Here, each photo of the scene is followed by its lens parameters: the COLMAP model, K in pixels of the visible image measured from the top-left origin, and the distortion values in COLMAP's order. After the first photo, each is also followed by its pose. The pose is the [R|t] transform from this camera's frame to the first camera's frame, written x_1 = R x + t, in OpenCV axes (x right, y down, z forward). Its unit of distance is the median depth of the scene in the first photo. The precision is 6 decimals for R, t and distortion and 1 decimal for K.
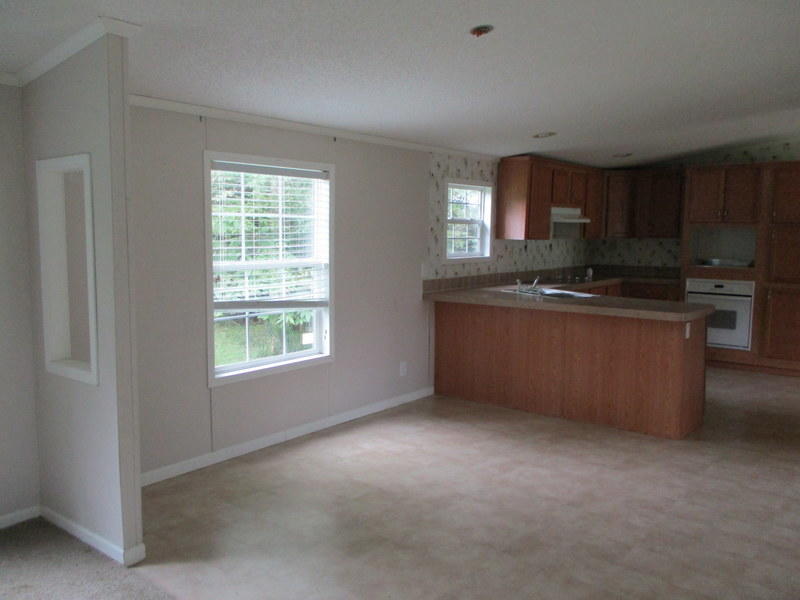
lens RADIAL K [[671.1, 0, 398.6], [0, 671.1, 298.6], [0, 0, 1]] dist [-0.000206, 0.013337]
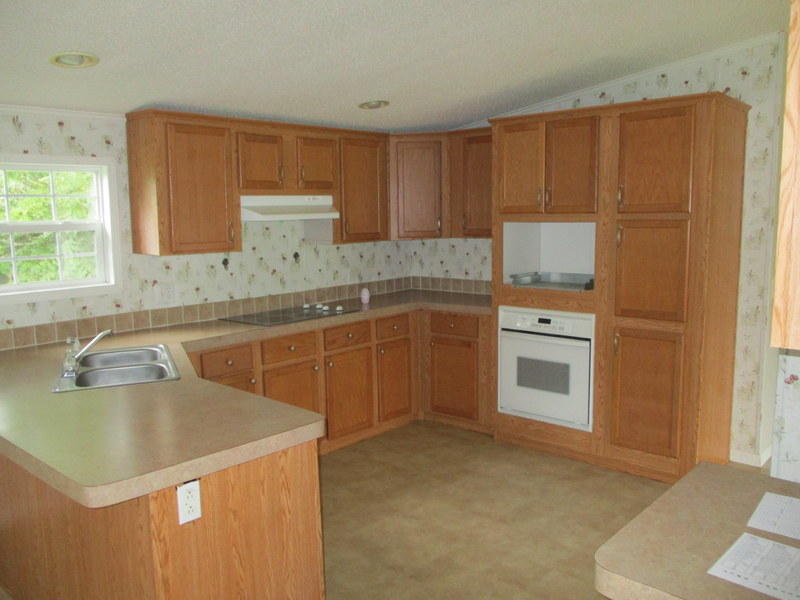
lens RADIAL K [[671.1, 0, 400.8], [0, 671.1, 299.8], [0, 0, 1]] dist [-0.000206, 0.013337]
pose [[0.997259, -0.018048, -0.071760, 0.399683], [0.020132, 0.999393, 0.028432, -0.057321], [0.071204, -0.029799, 0.997017, 0.405418]]
